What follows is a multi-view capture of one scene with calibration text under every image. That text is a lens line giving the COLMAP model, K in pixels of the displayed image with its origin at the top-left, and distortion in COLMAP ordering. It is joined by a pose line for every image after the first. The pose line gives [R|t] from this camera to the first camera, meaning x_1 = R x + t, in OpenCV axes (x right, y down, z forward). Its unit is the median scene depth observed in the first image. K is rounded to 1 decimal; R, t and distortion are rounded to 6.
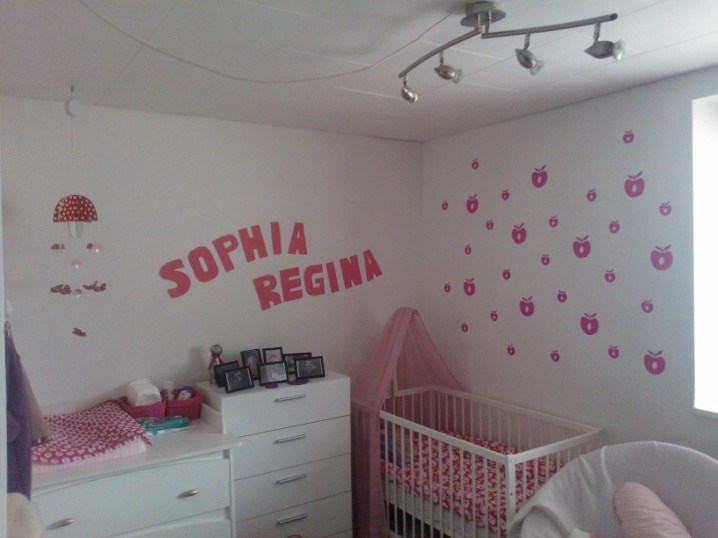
lens RADIAL K [[597.8, 0, 359.0], [0, 597.8, 269.0], [0, 0, 1]] dist [0.138746, -0.334438]
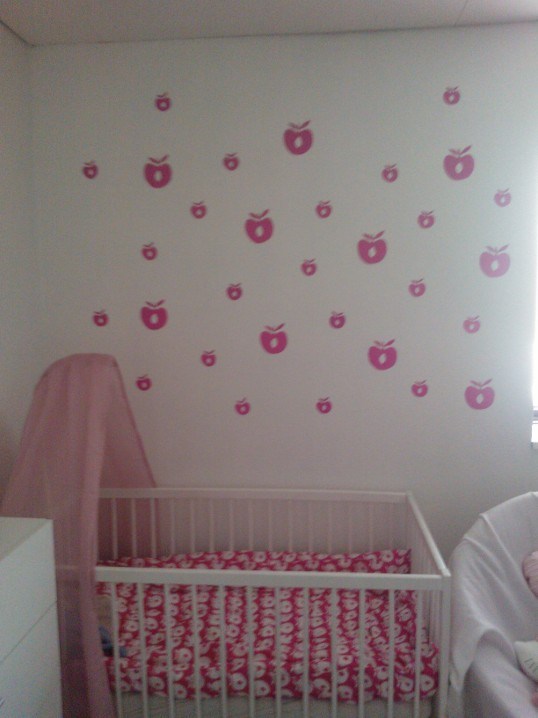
lens RADIAL K [[597.8, 0, 266.7], [0, 597.8, 369.4], [0, 0, 1]] dist [0.138746, -0.334438]
pose [[0.613722, -0.084772, 0.784958, -0.261669], [0.018931, 0.995513, 0.092710, 0.035540], [-0.789295, -0.042038, 0.612573, 0.629614]]
